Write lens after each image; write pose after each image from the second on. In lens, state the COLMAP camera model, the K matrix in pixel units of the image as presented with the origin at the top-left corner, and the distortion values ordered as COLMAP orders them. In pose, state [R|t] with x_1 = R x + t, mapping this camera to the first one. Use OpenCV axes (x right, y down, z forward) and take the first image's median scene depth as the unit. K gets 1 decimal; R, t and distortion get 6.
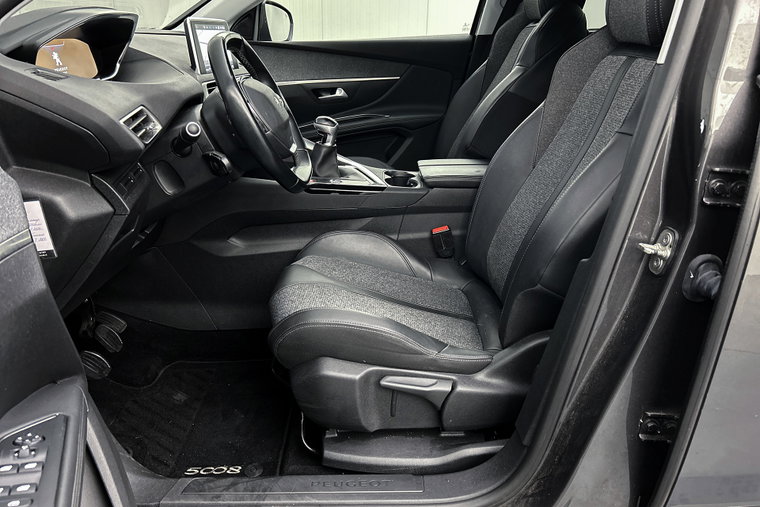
lens RADIAL K [[565.4, 0, 380.3], [0, 565.4, 261.2], [0, 0, 1]] dist [0.090544, -0.125001]
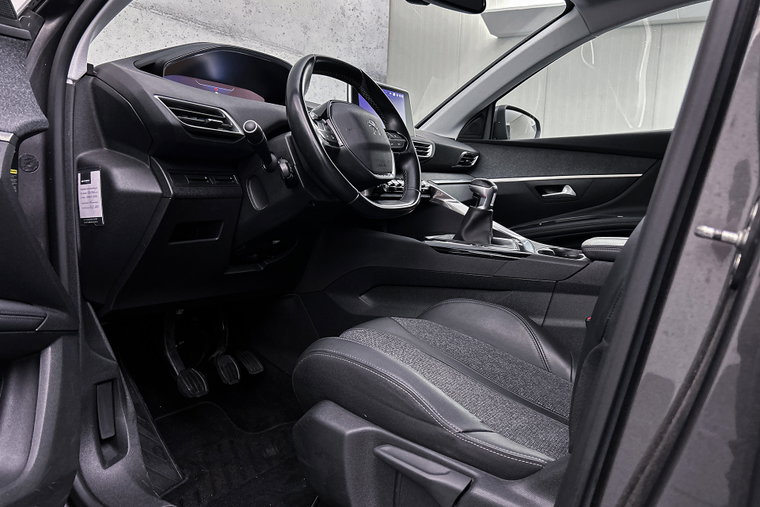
lens RADIAL K [[565.4, 0, 380.3], [0, 565.4, 261.2], [0, 0, 1]] dist [0.090544, -0.125001]
pose [[0.834363, 0.079996, -0.545380, 0.269318], [-0.228229, 0.950755, -0.209707, 0.095381], [0.501747, 0.299443, 0.811531, 0.236496]]
